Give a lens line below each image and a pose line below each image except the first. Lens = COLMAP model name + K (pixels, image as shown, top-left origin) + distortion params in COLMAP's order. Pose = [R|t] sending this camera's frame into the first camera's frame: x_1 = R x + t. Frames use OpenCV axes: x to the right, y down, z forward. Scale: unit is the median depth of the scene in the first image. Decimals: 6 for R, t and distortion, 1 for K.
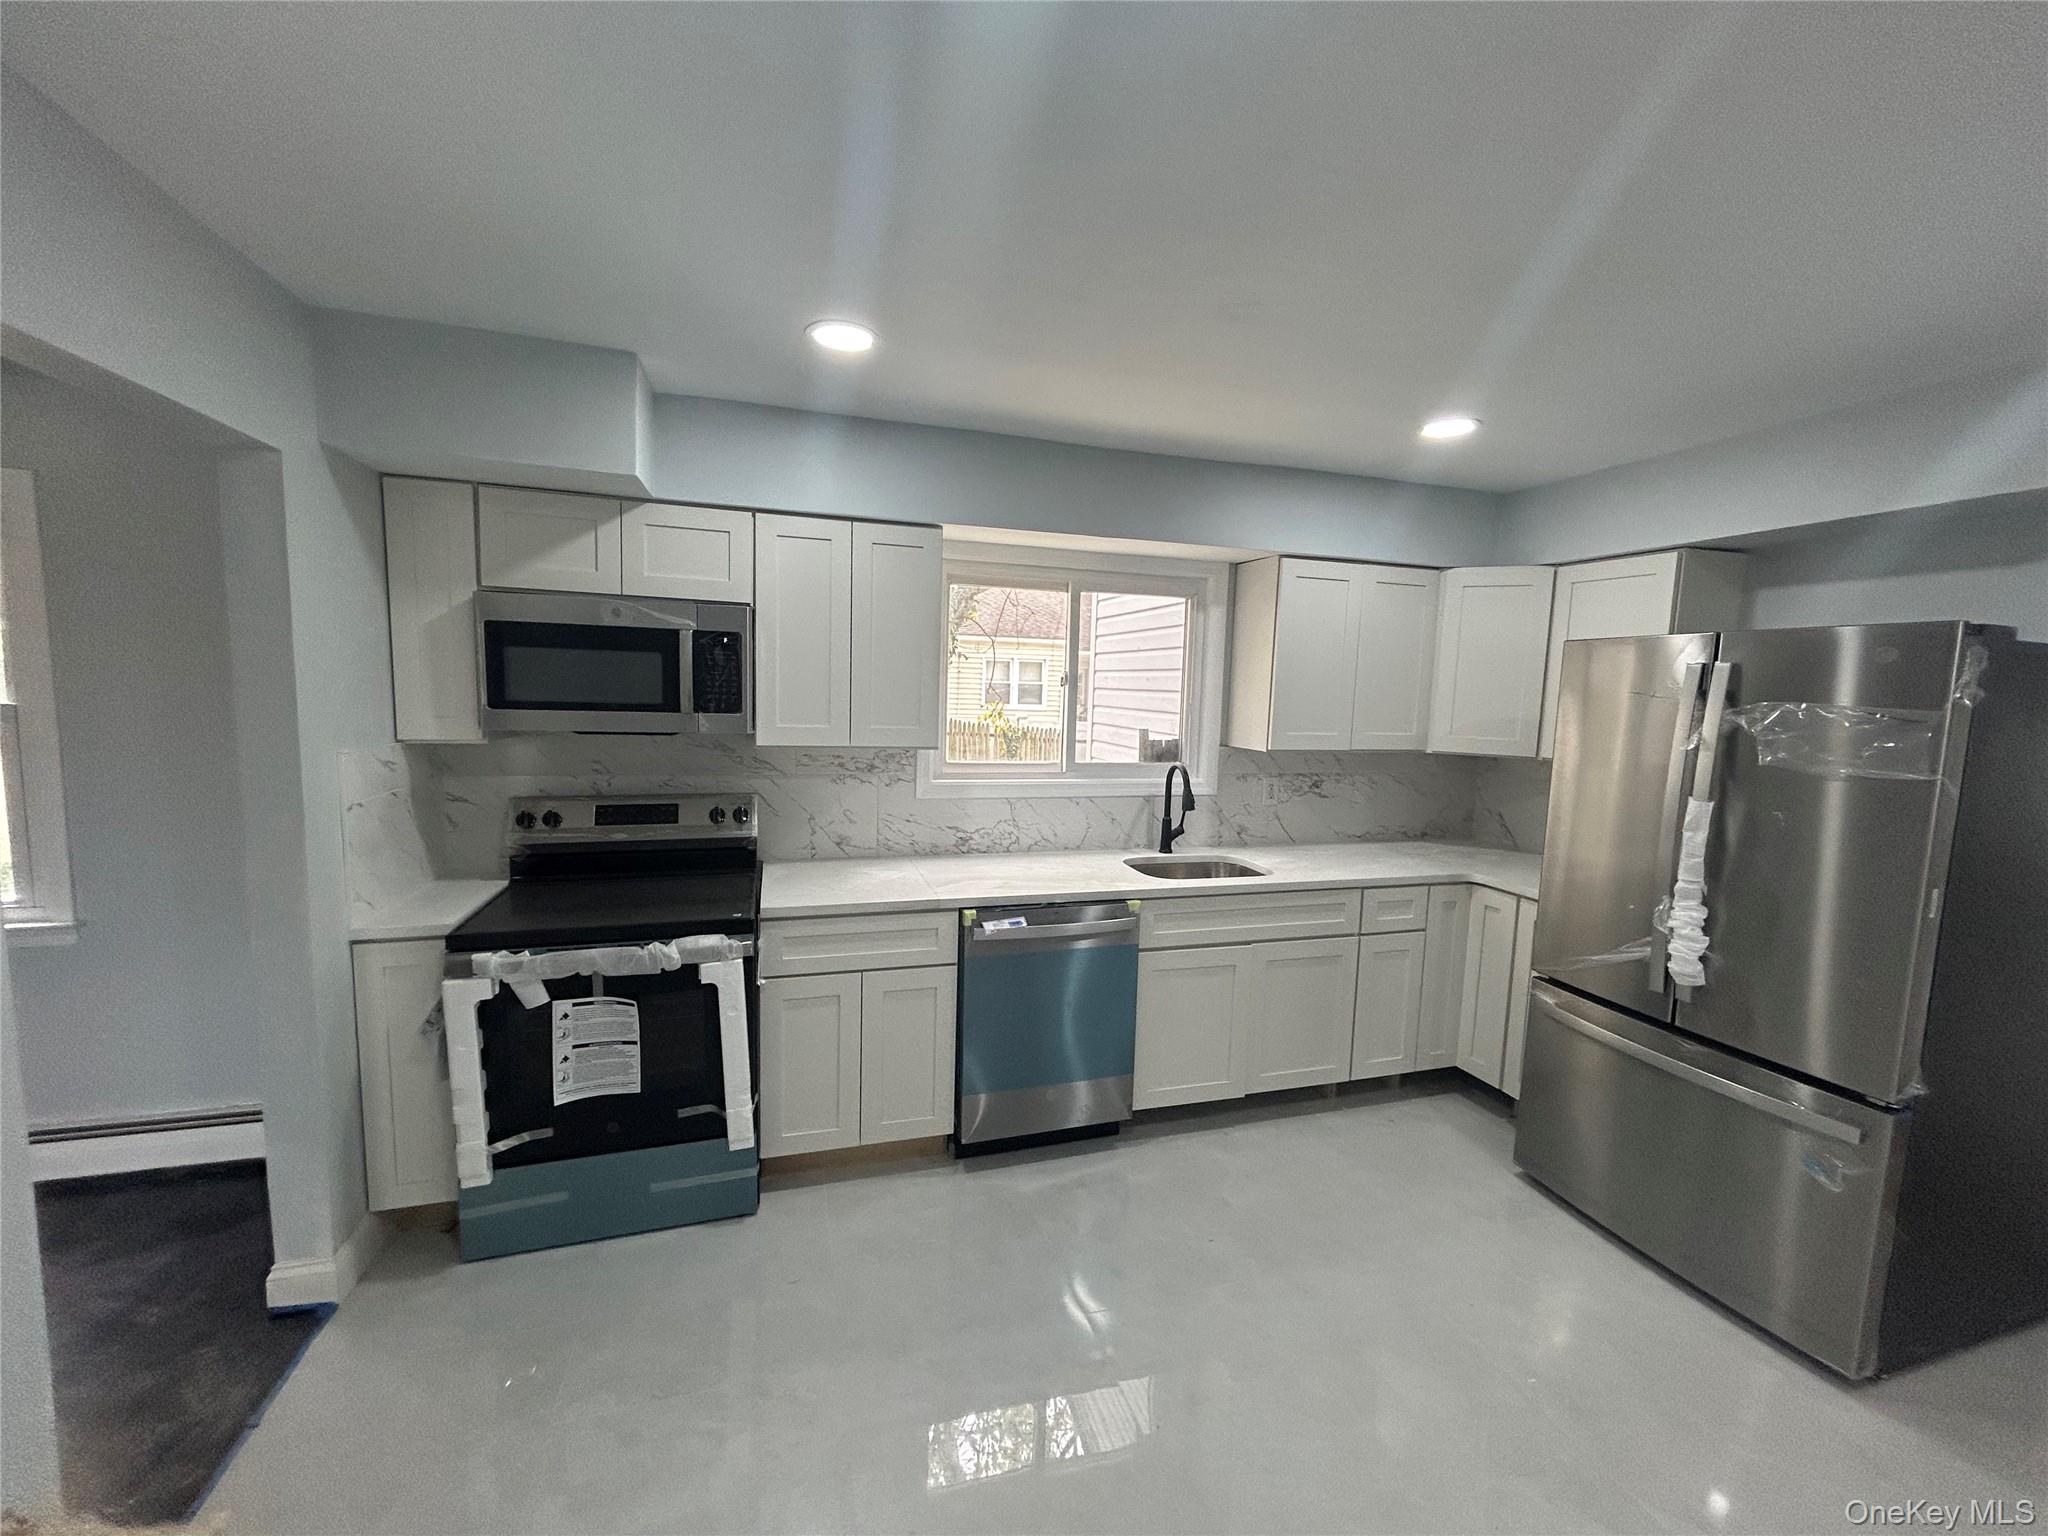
lens RADIAL K [[817.9, 0, 1024.0], [0, 817.9, 768.0], [0, 0, 1]] dist [-0.000752, 0.000196]
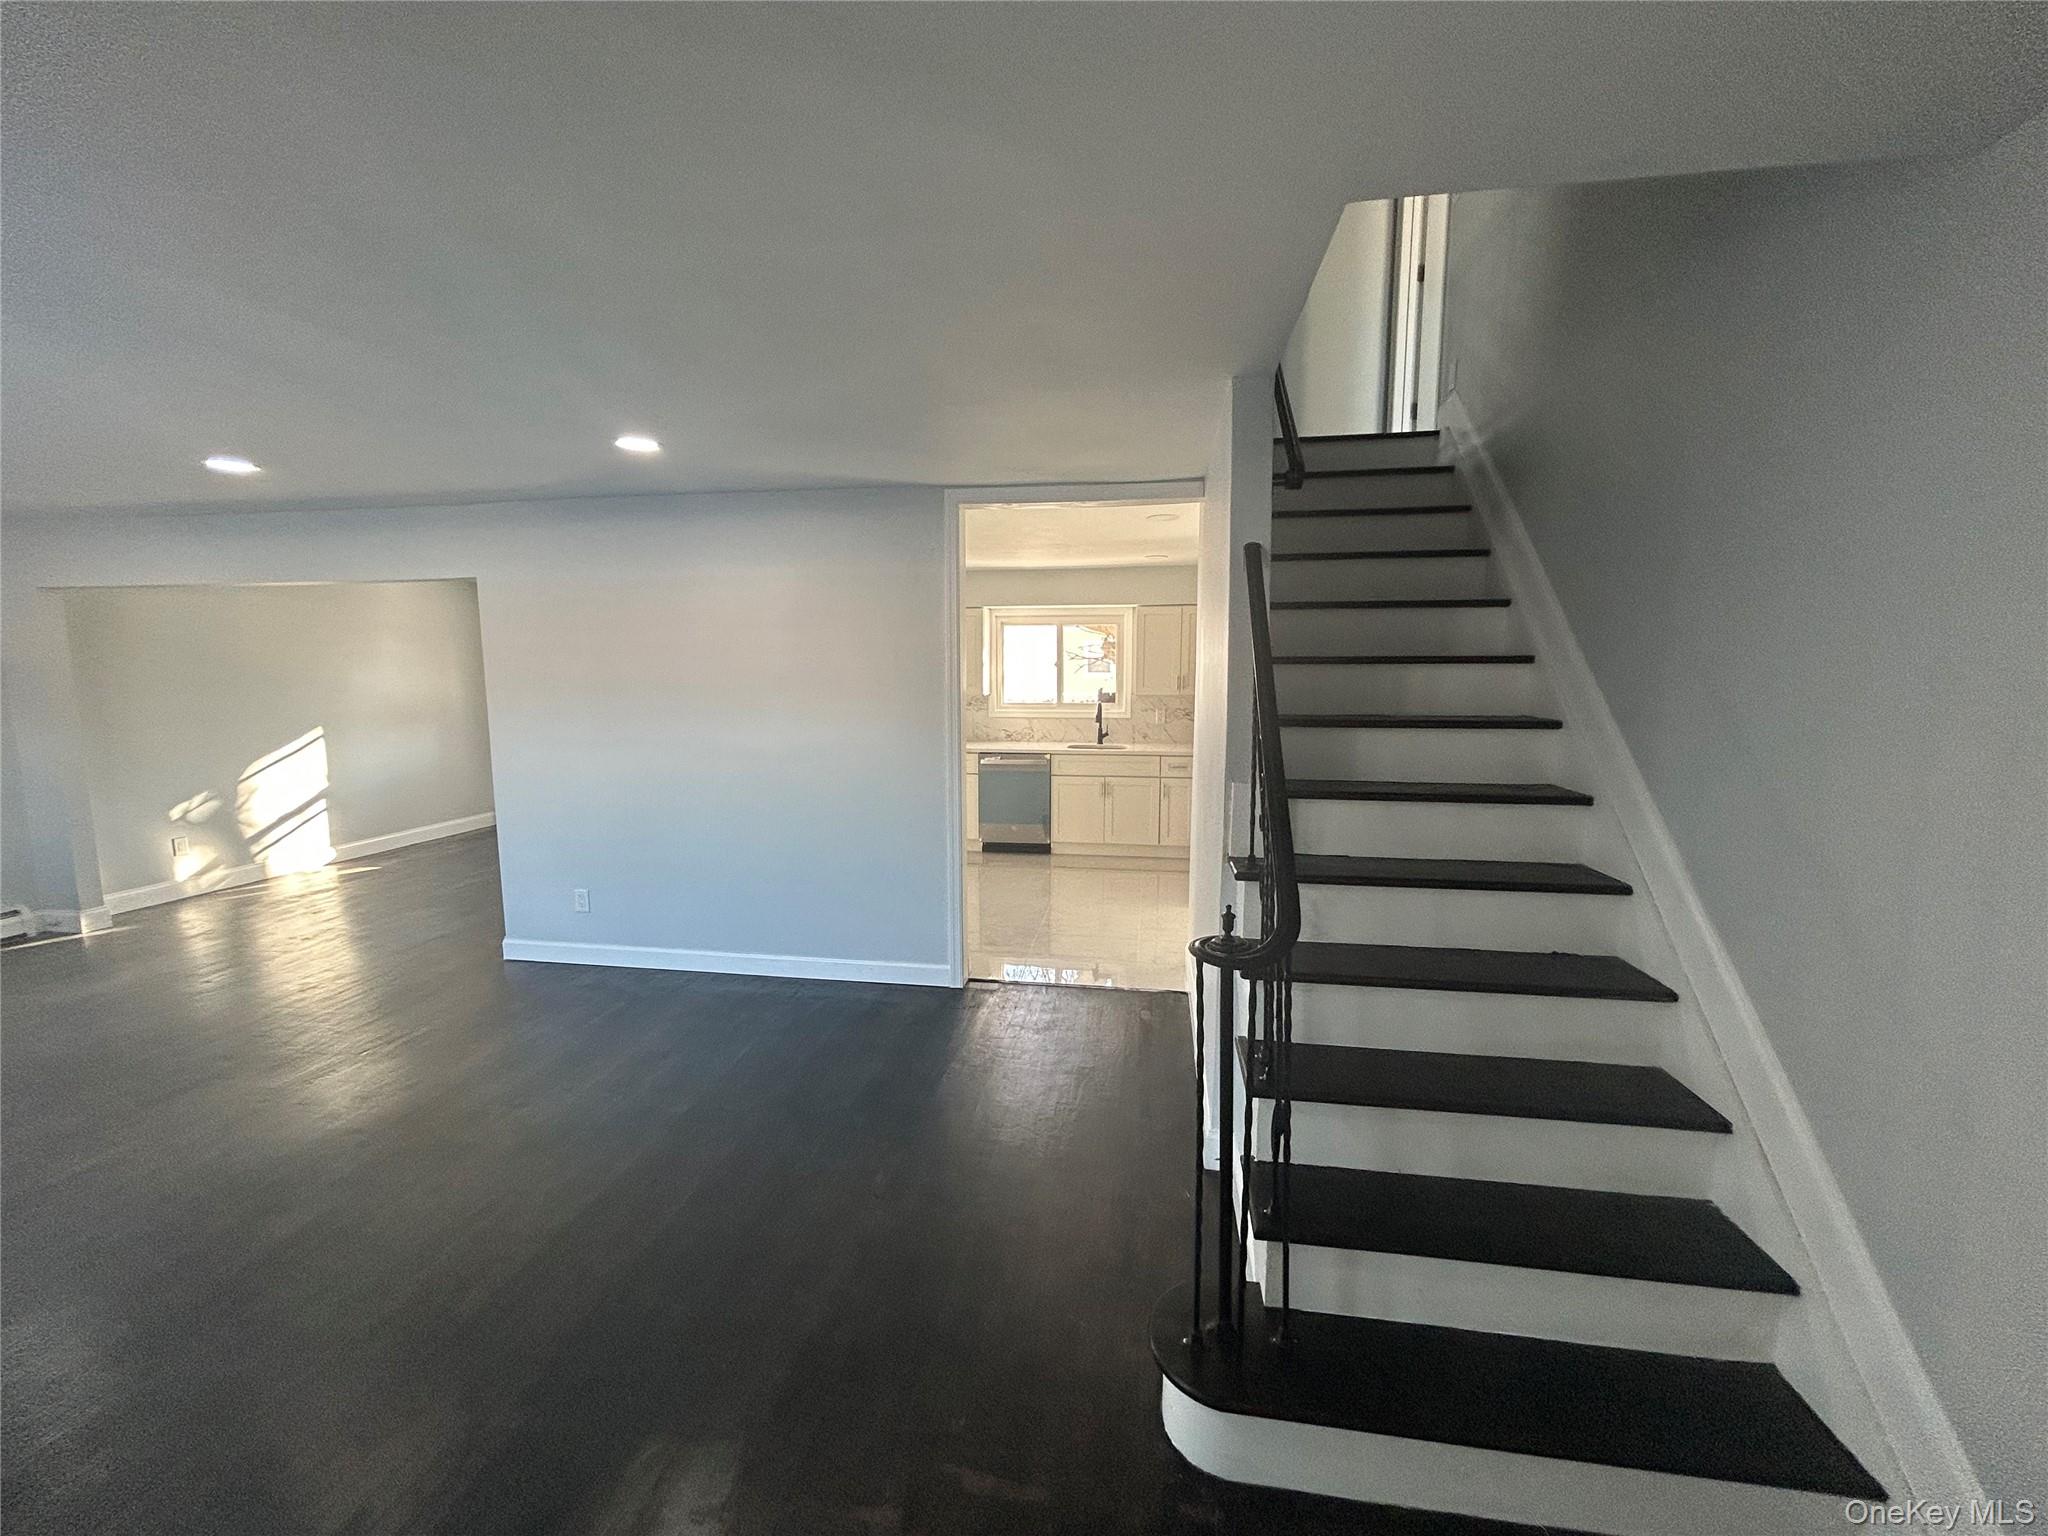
lens RADIAL K [[817.9, 0, 1024.0], [0, 817.9, 768.0], [0, 0, 1]] dist [-0.000752, 0.000196]
pose [[0.898425, 0.022554, -0.438548, 1.069797], [-0.015474, 0.999686, 0.019712, 0.145733], [0.438855, -0.010924, 0.898492, -1.162550]]
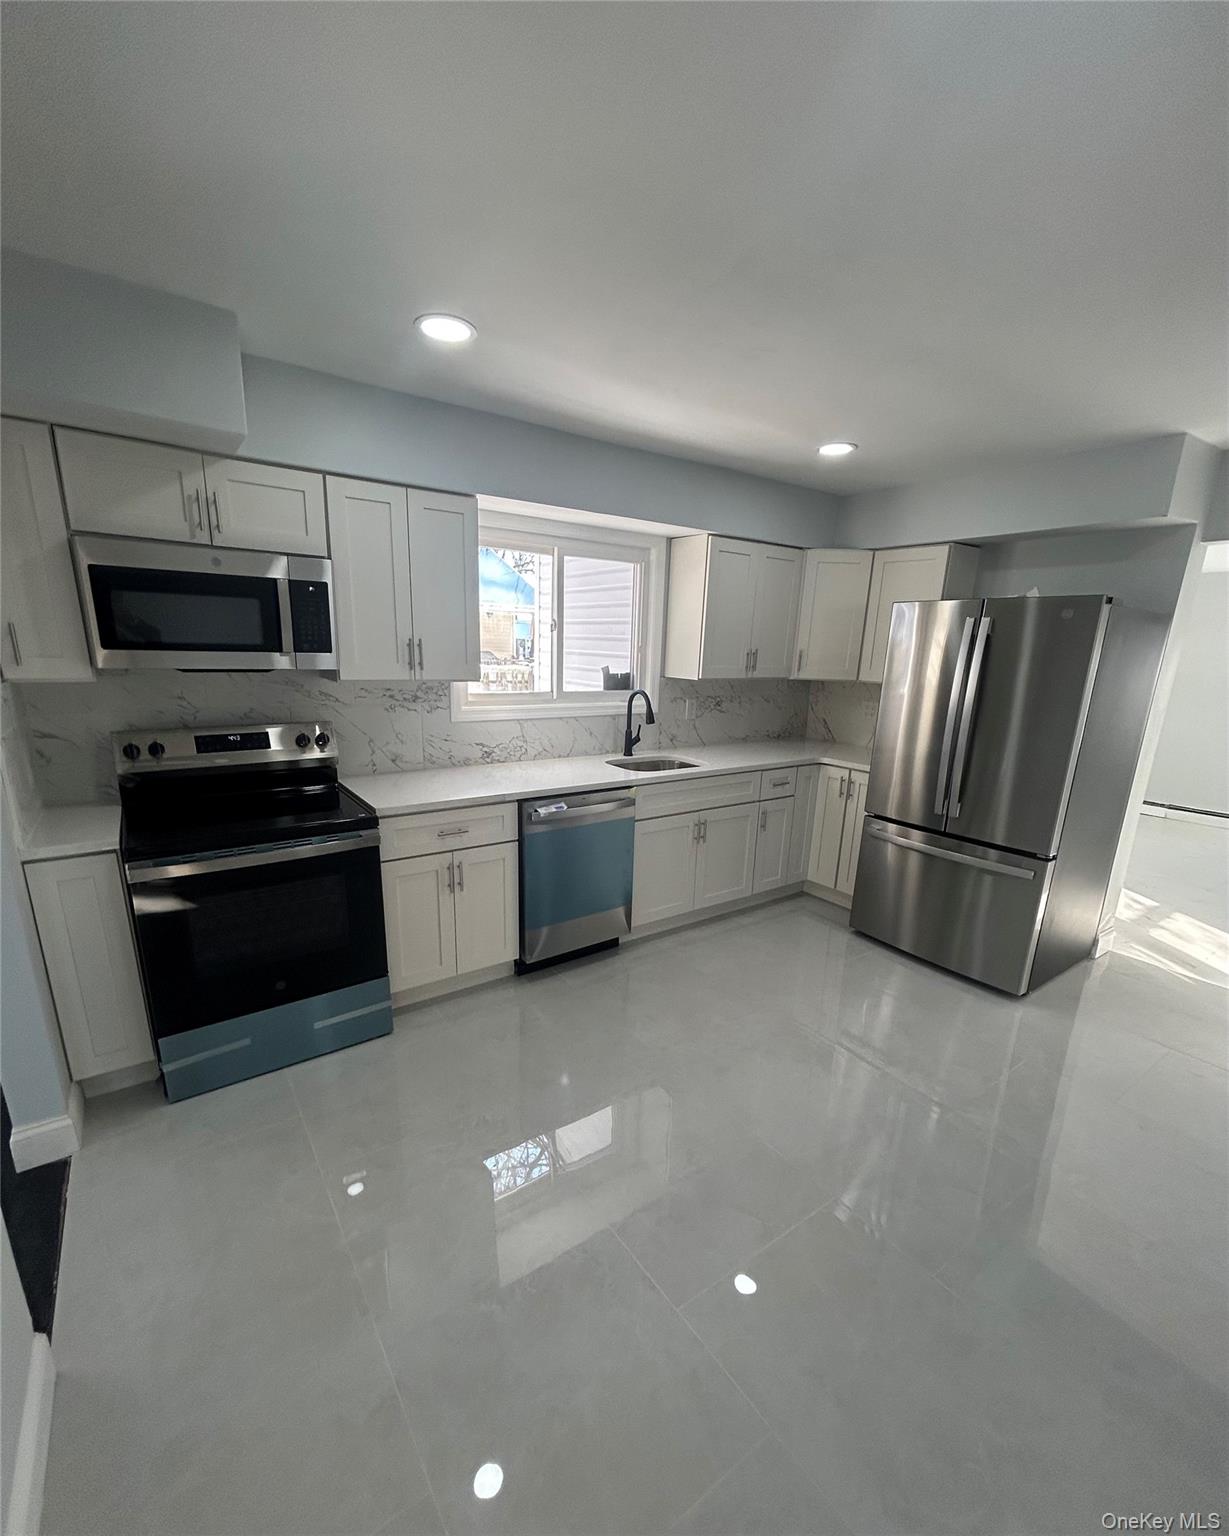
lens RADIAL K [[664.2, 0, 614.9], [0, 664.2, 819.6], [0, 0, 1]] dist [0.001324, -0.000013]
pose [[0.946703, -0.083640, 0.311058, -0.239370], [0.029018, 0.983918, 0.176249, 0.012536], [-0.320797, -0.157829, 0.933905, -0.075828]]
